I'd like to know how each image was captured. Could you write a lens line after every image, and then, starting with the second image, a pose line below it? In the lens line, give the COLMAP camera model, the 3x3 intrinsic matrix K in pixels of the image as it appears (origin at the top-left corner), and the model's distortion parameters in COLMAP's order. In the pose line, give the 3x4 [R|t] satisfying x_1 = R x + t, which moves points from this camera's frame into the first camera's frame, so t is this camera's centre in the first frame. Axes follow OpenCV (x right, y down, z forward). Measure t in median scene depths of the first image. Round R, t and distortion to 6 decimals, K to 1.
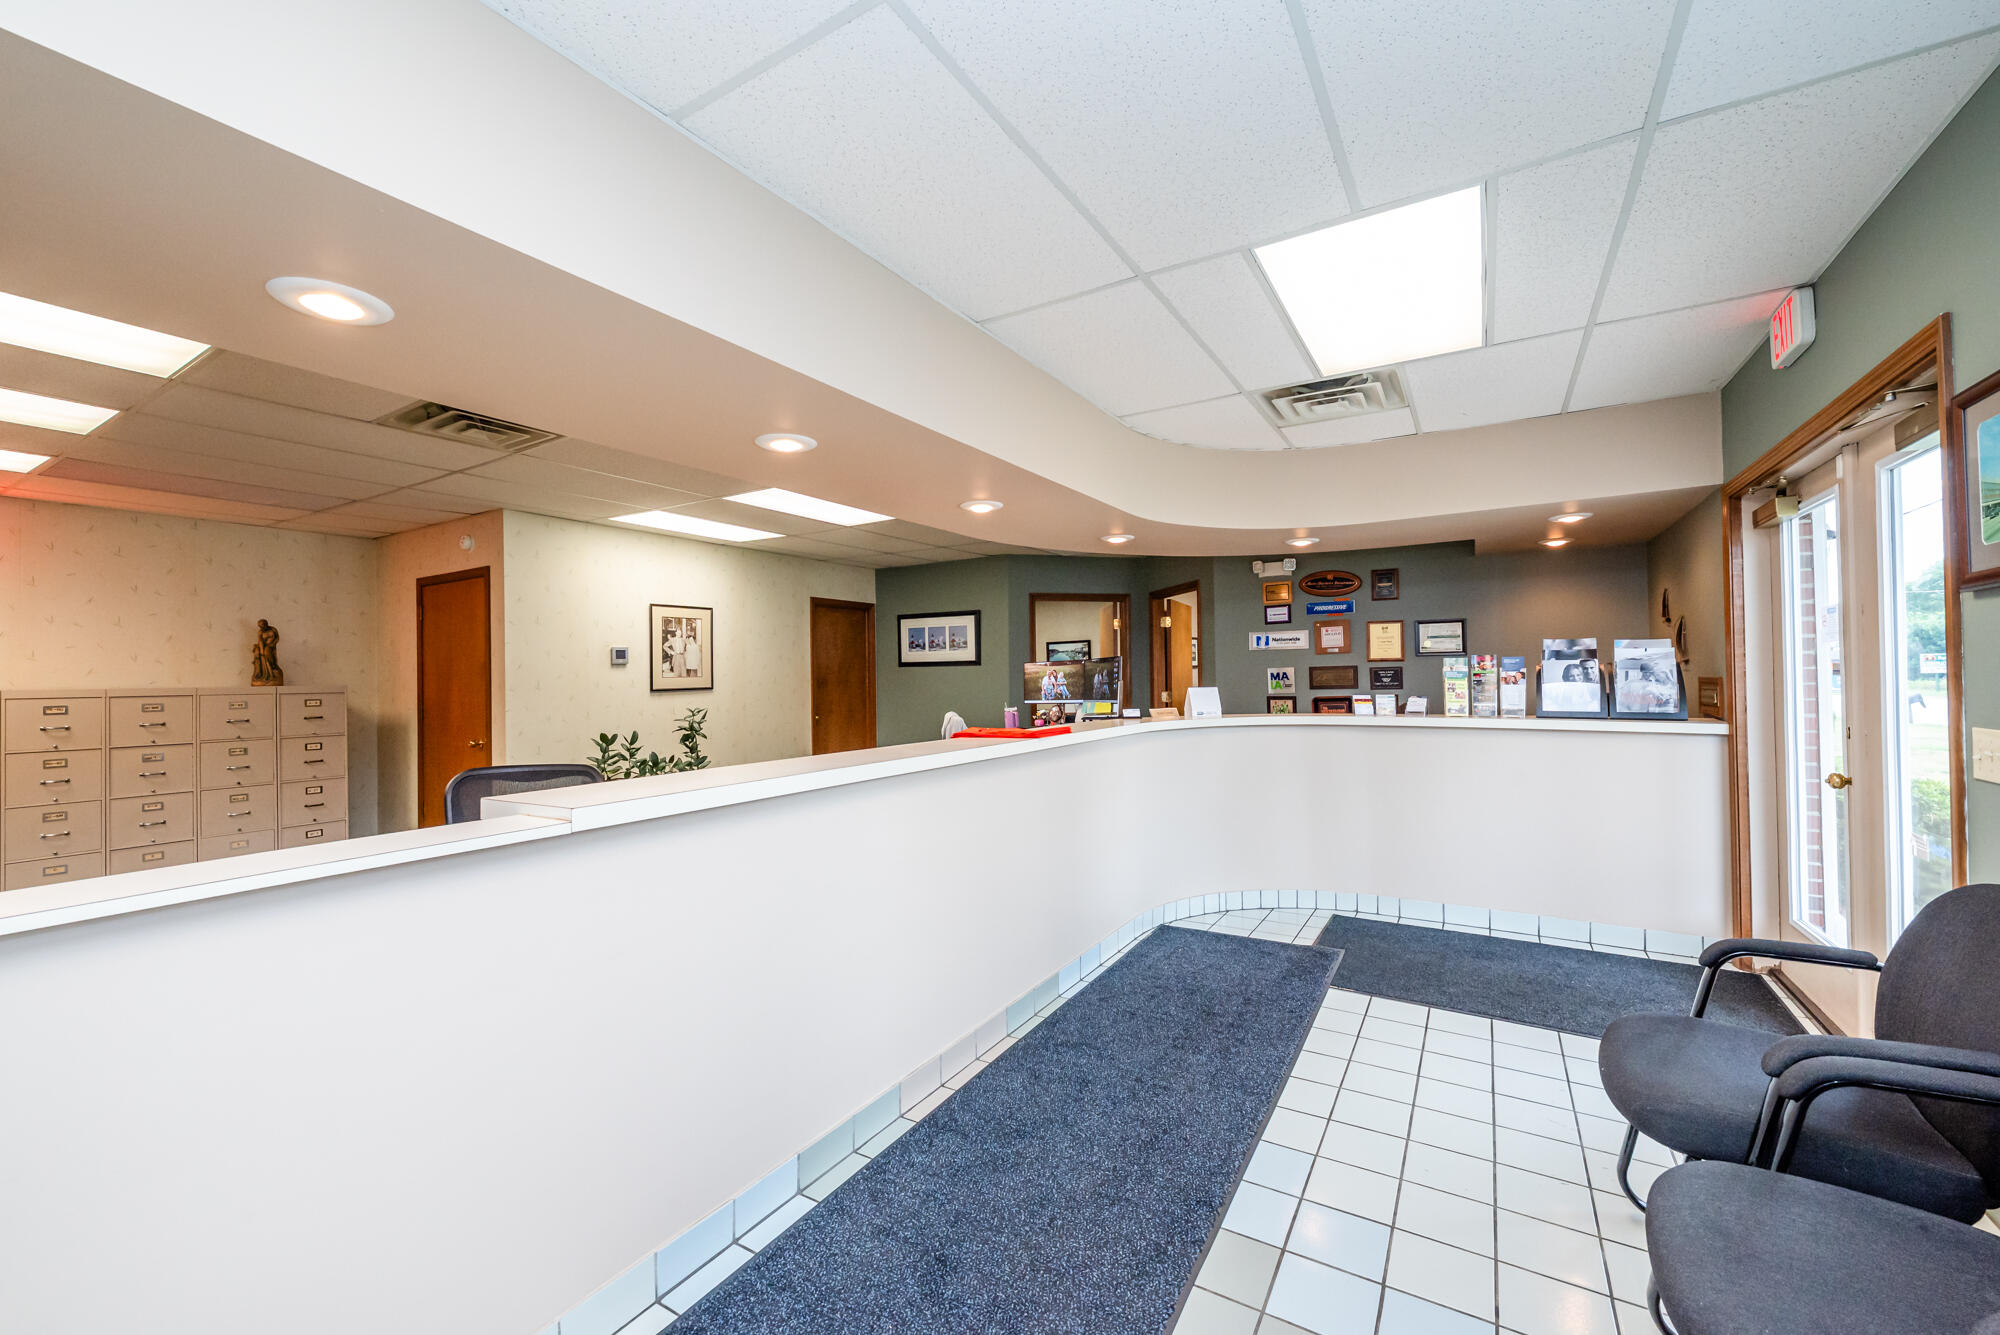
lens RADIAL K [[804.4, 0, 1000.0], [0, 804.4, 667.5], [0, 0, 1]] dist [-0.000324, 0.000164]
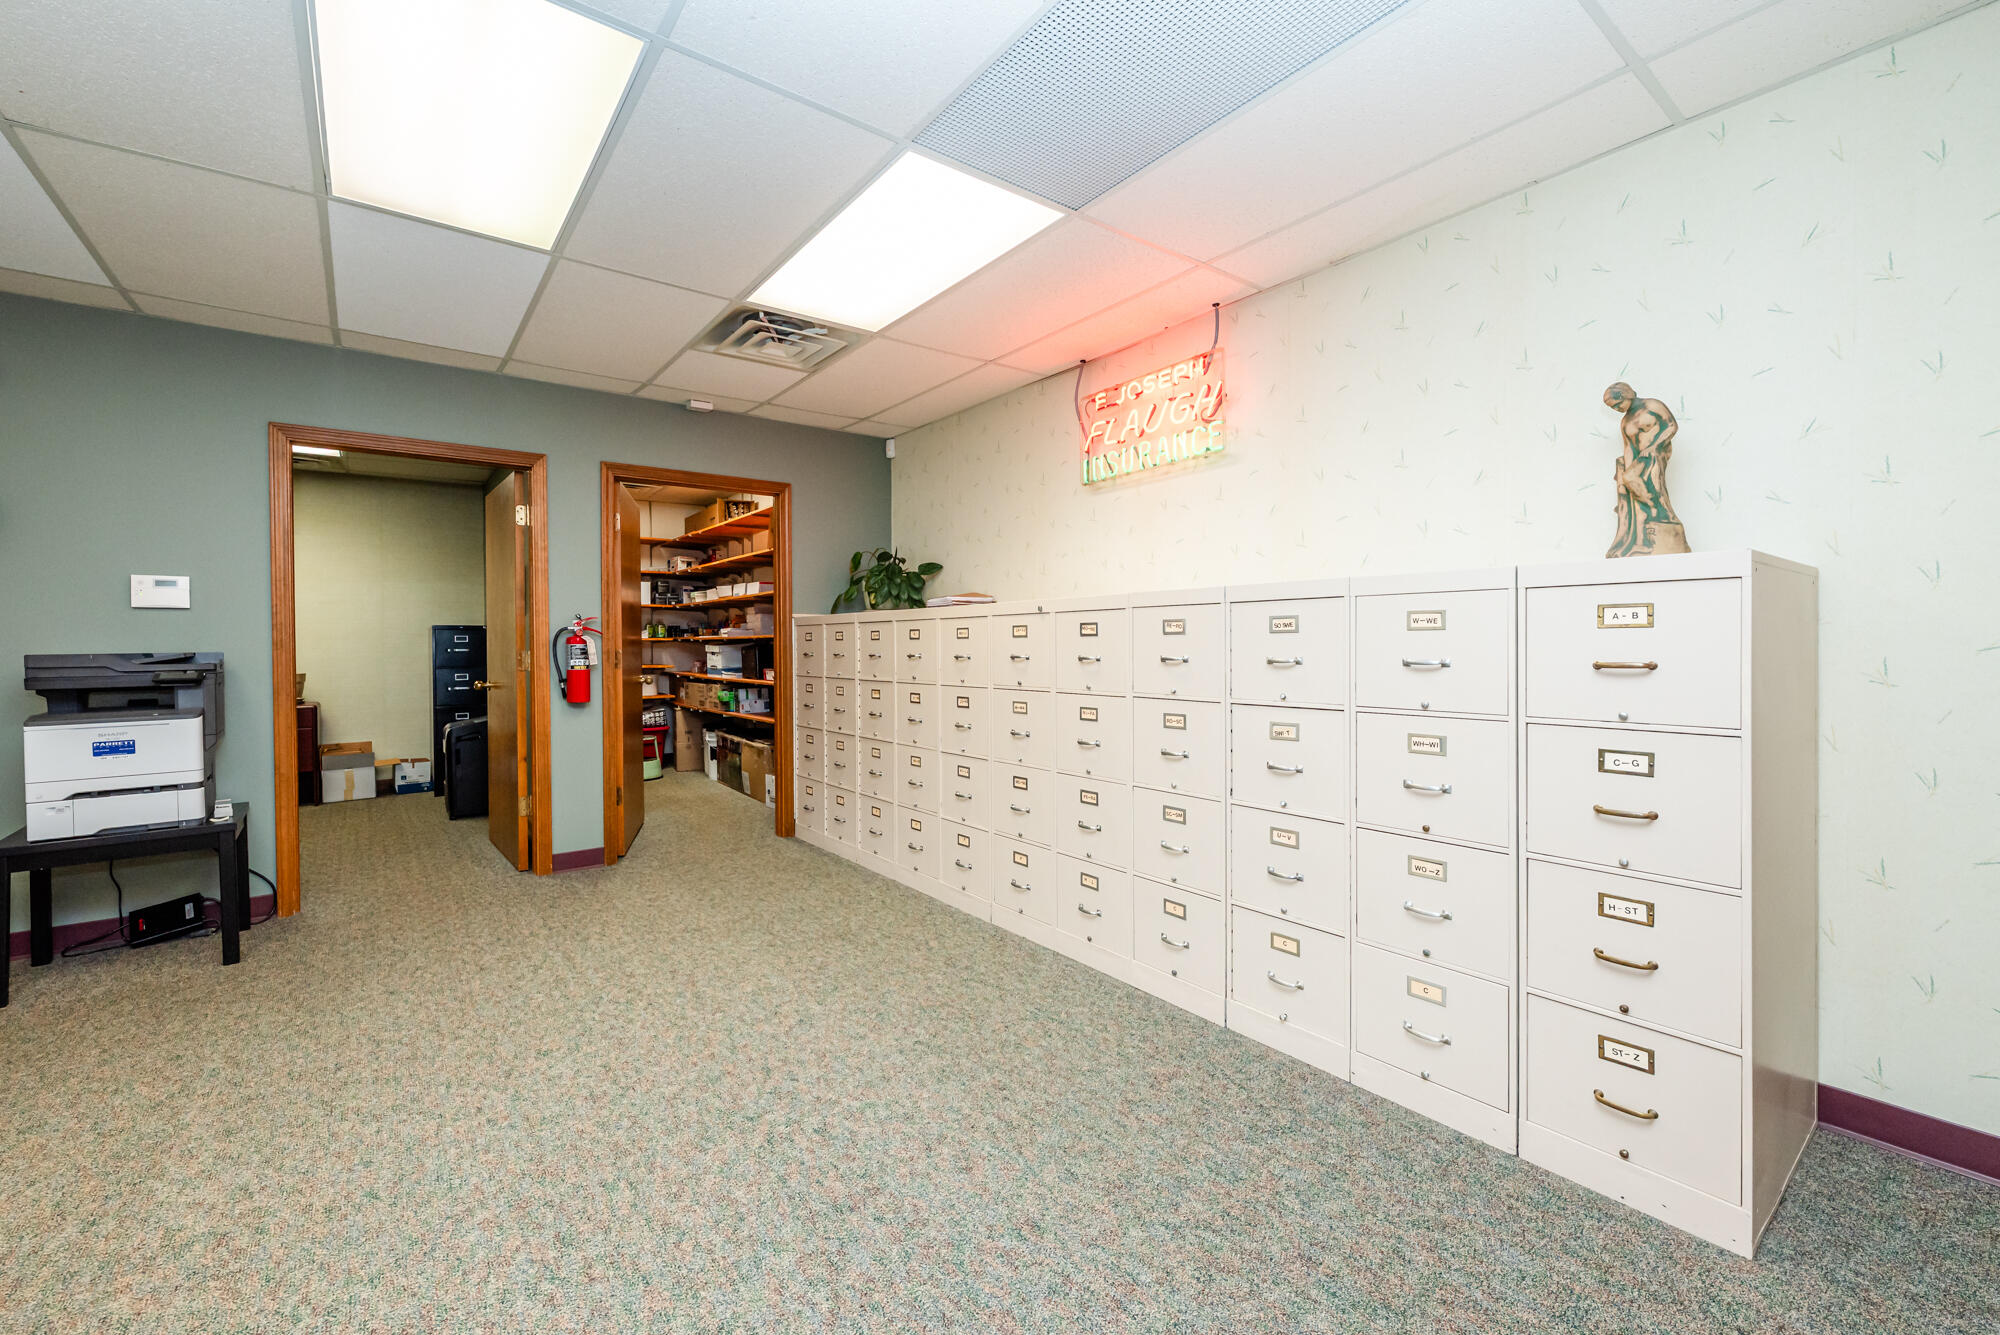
lens RADIAL K [[811.2, 0, 990.8], [0, 811.2, 635.7], [0, 0, 1]] dist [0.000550, 0.000502]
pose [[-0.365619, 0.012426, -0.930682, -0.627919], [0.024600, 0.999691, 0.003683, 0.056973], [0.930440, -0.021548, -0.365811, 1.138076]]
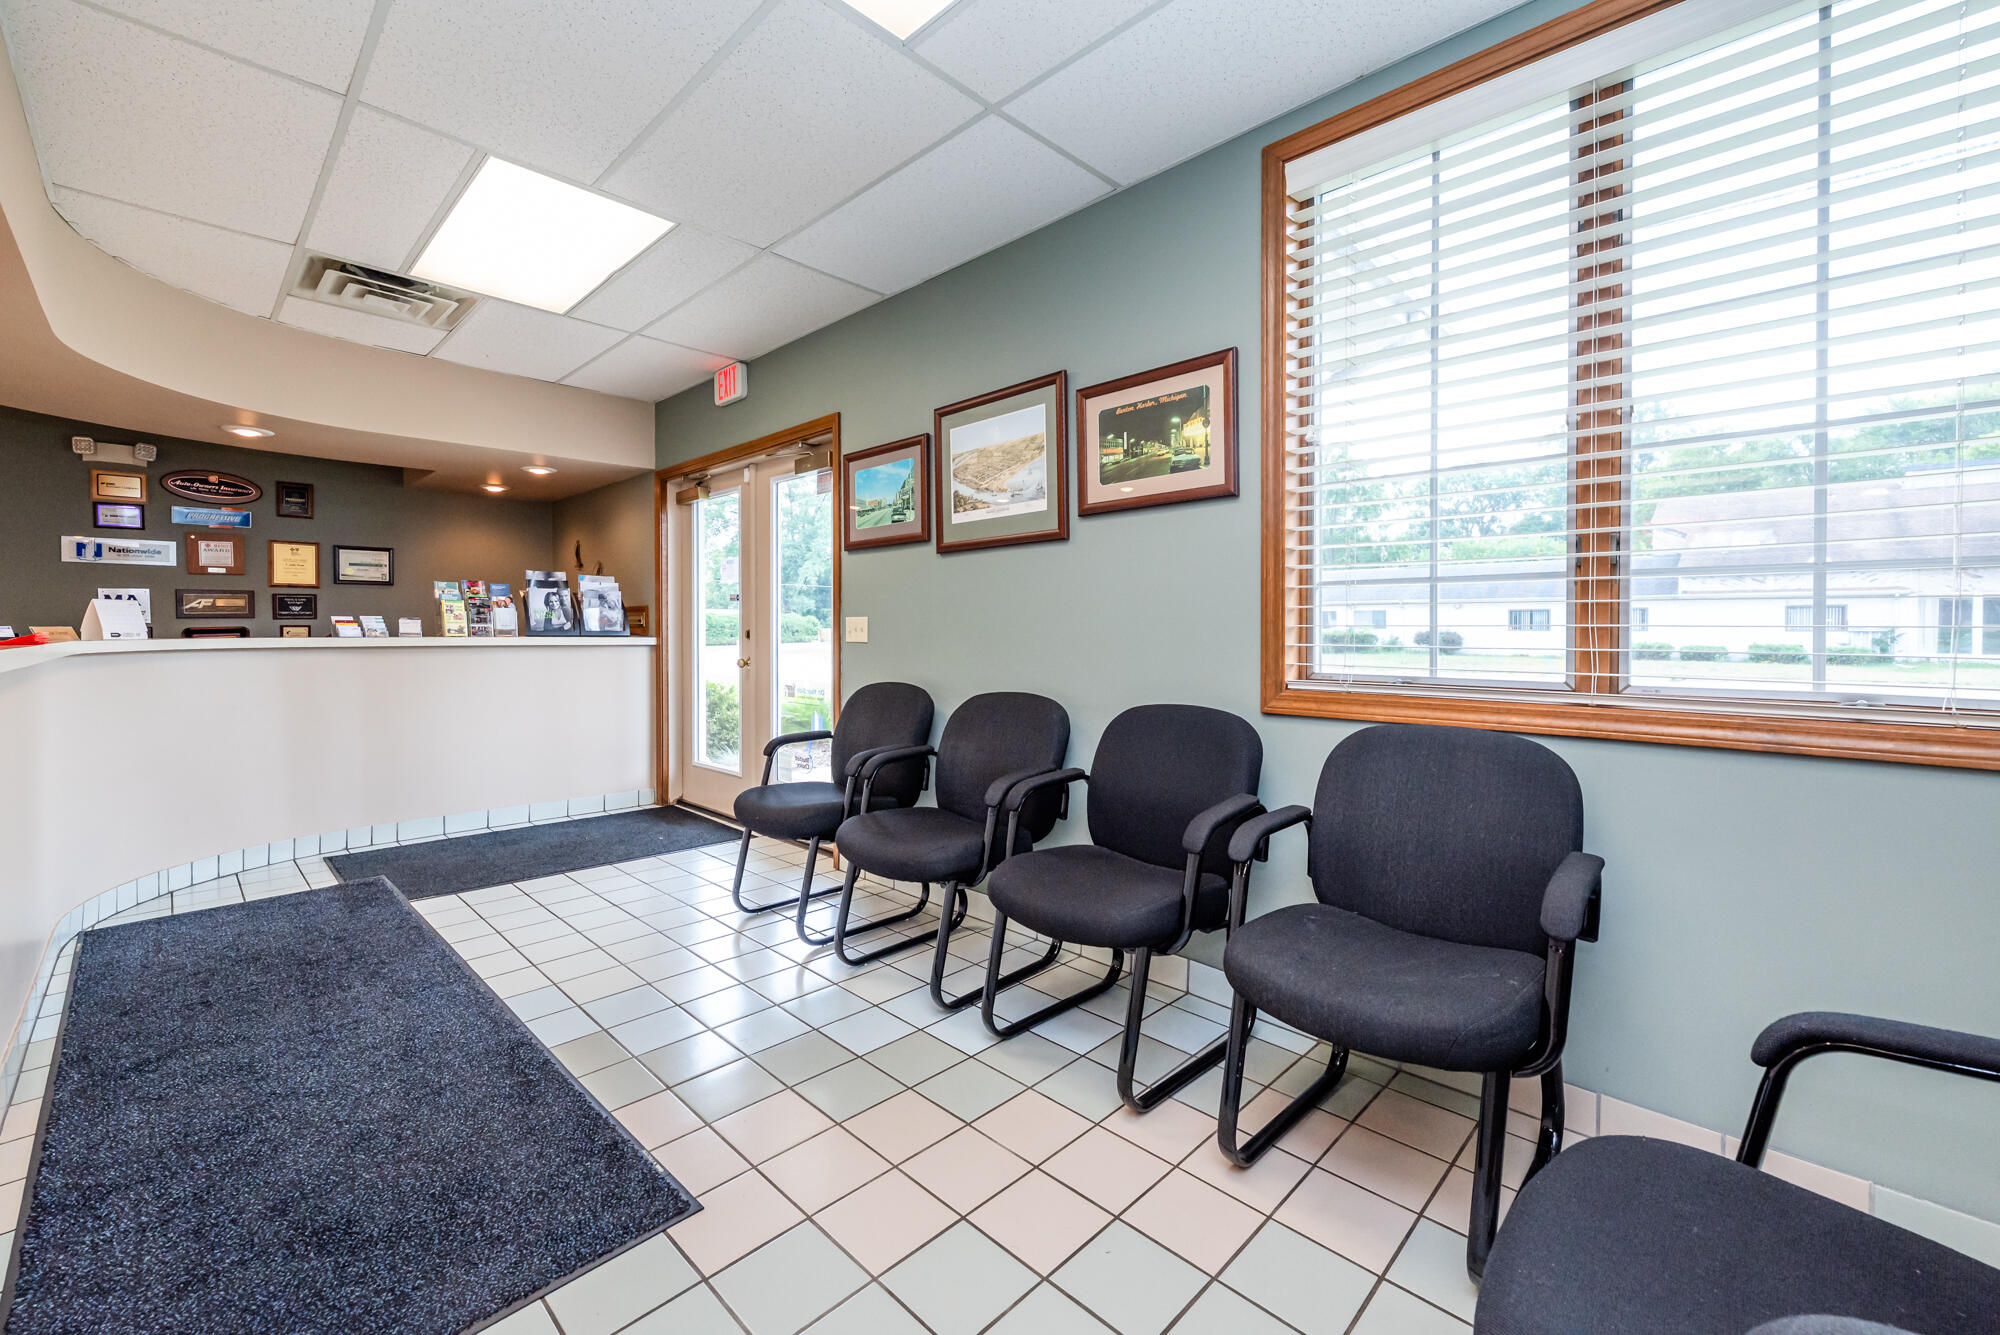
lens RADIAL K [[805.1, 0, 1009.1], [0, 805.1, 641.5], [0, 0, 1]] dist [-0.000410, 0.000164]
pose [[0.217559, -0.003504, 0.976041, -0.299190], [-0.014006, 0.999879, 0.006712, 0.049038], [-0.975947, -0.015131, 0.217483, 0.059615]]
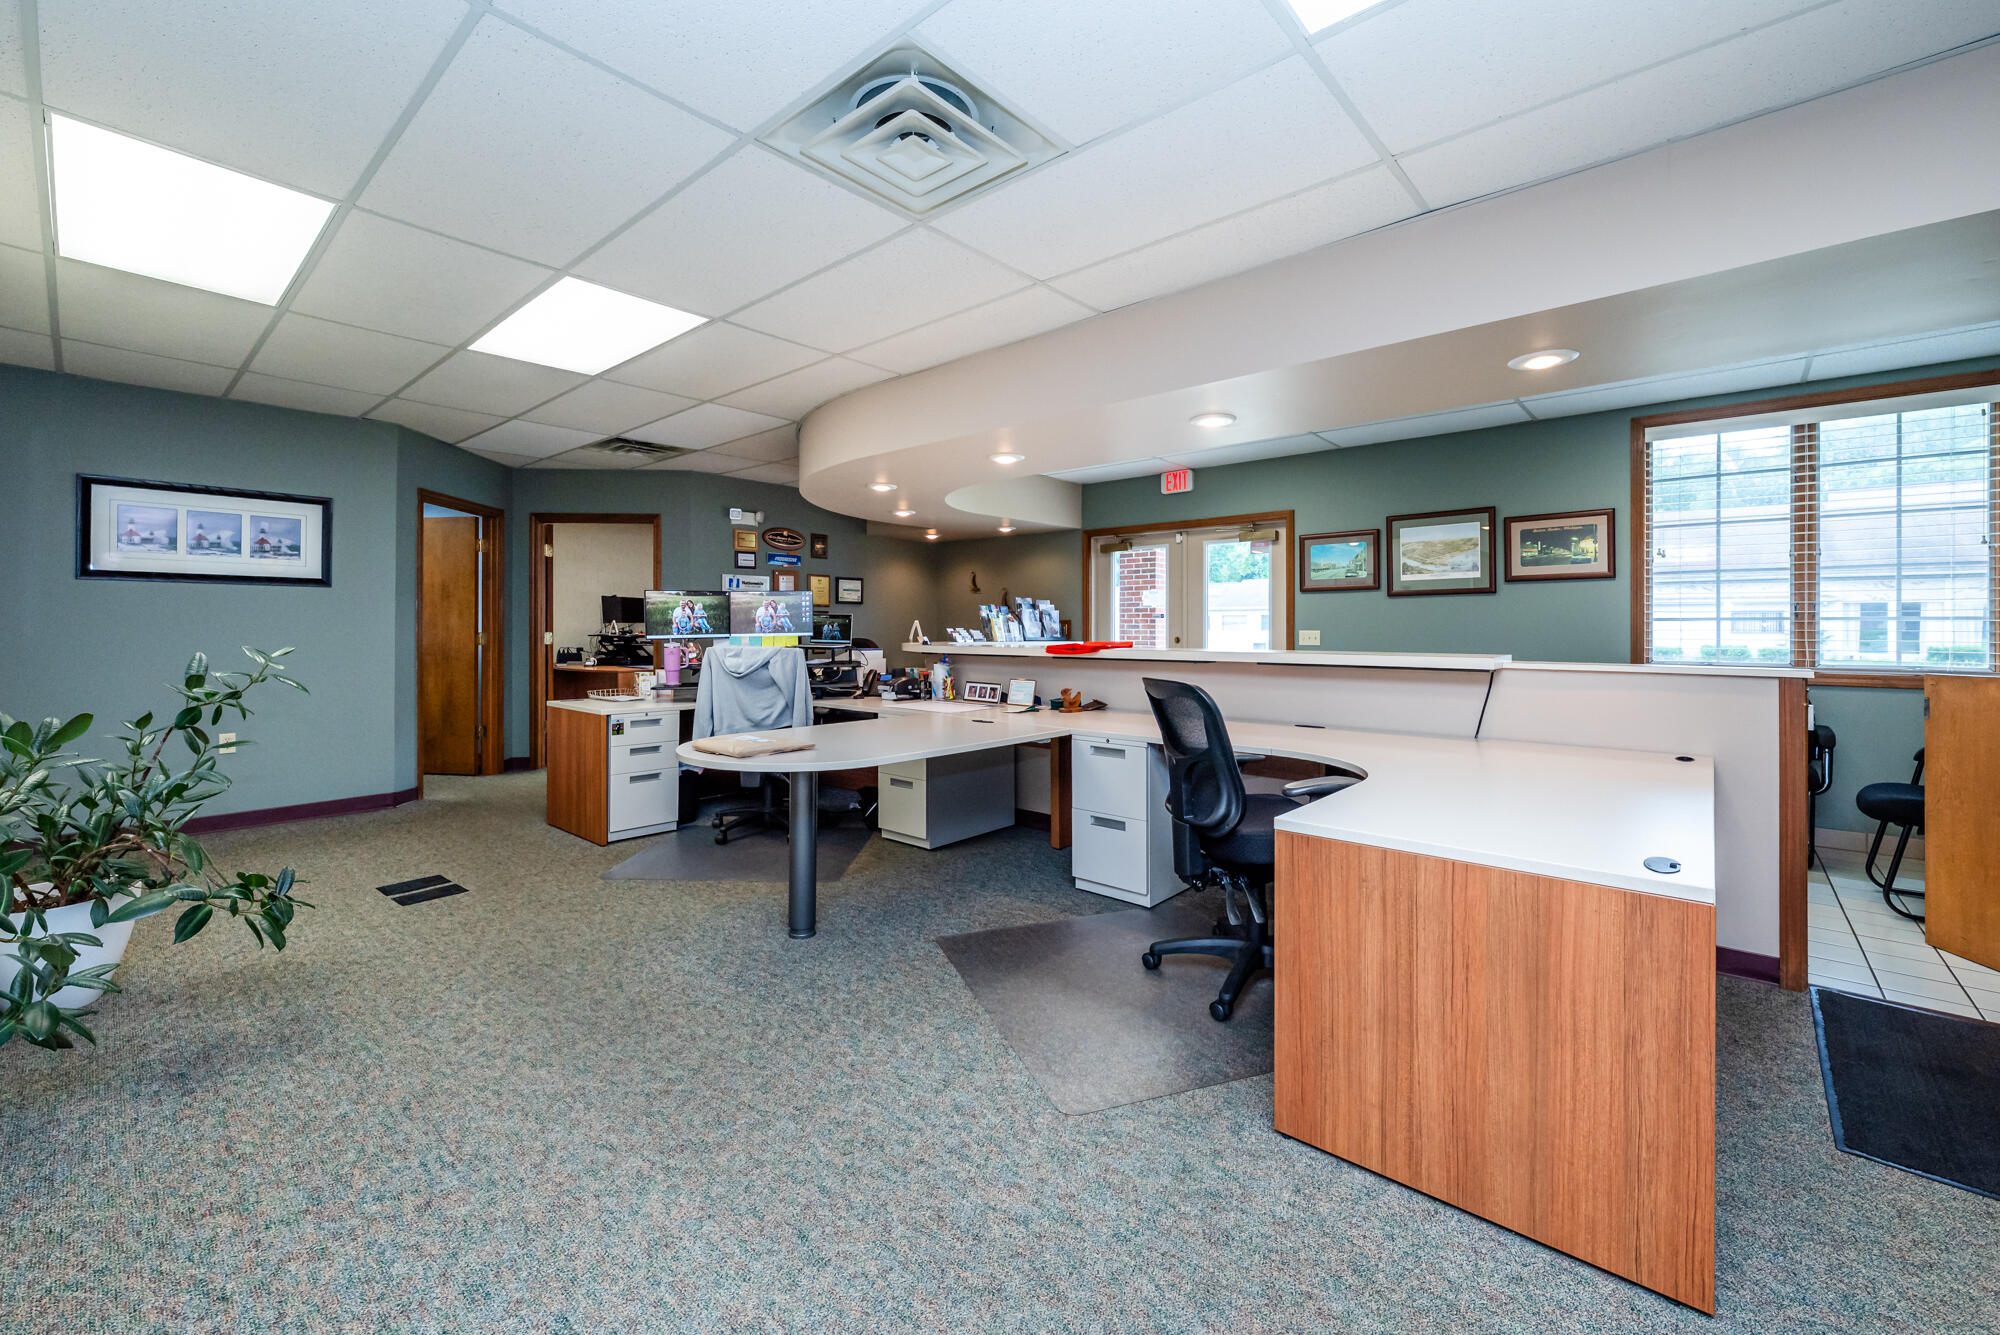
lens RADIAL K [[805.1, 0, 1009.1], [0, 805.1, 641.5], [0, 0, 1]] dist [-0.000410, 0.000164]
pose [[0.169017, -0.000509, 0.985613, -1.022383], [-0.015947, 0.999868, 0.003251, 0.054407], [-0.985484, -0.016267, 0.168987, 0.688336]]
